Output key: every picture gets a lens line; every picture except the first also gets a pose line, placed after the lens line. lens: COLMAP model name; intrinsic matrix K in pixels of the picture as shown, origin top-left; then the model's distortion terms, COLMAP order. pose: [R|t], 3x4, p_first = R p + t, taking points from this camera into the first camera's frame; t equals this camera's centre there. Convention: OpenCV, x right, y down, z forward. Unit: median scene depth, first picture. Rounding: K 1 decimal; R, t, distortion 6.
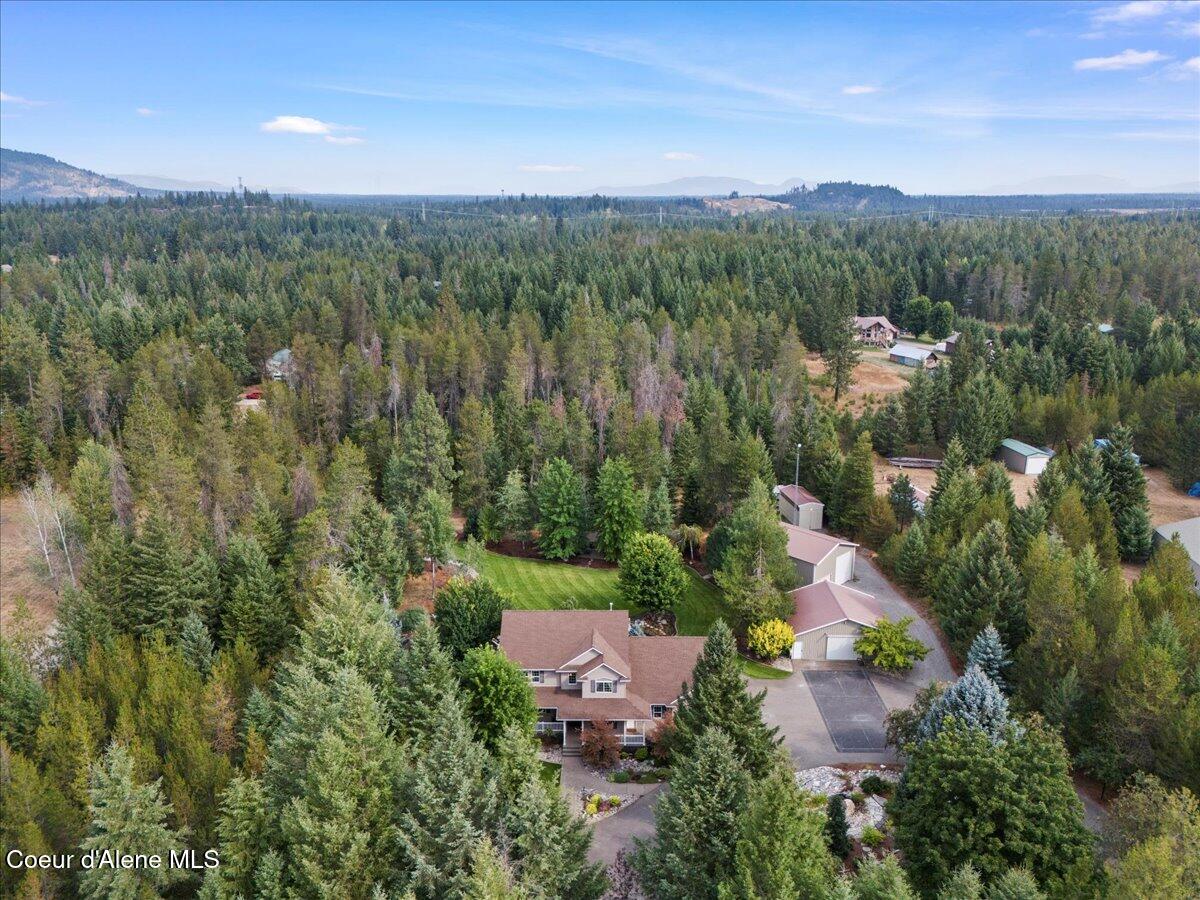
lens RADIAL K [[841.8, 0, 601.5], [0, 841.8, 449.0], [0, 0, 1]] dist [0.046893, 0.003459]
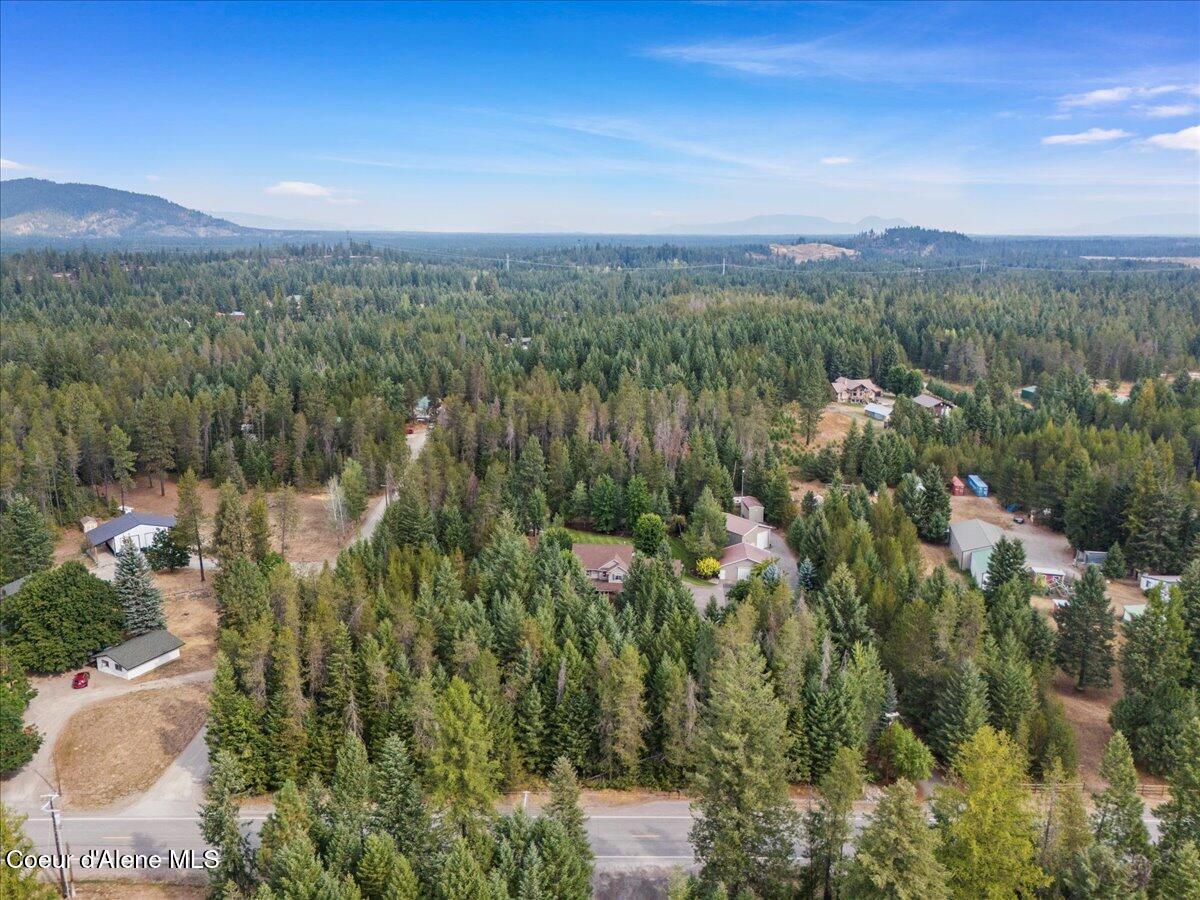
lens RADIAL K [[841.8, 0, 601.6], [0, 841.8, 452.2], [0, 0, 1]] dist [0.046893, 0.003459]
pose [[0.996332, 0.024752, -0.081912, 0.062852], [-0.027651, 0.999024, -0.034453, 0.018570], [0.080979, 0.036591, 0.996044, -0.566771]]
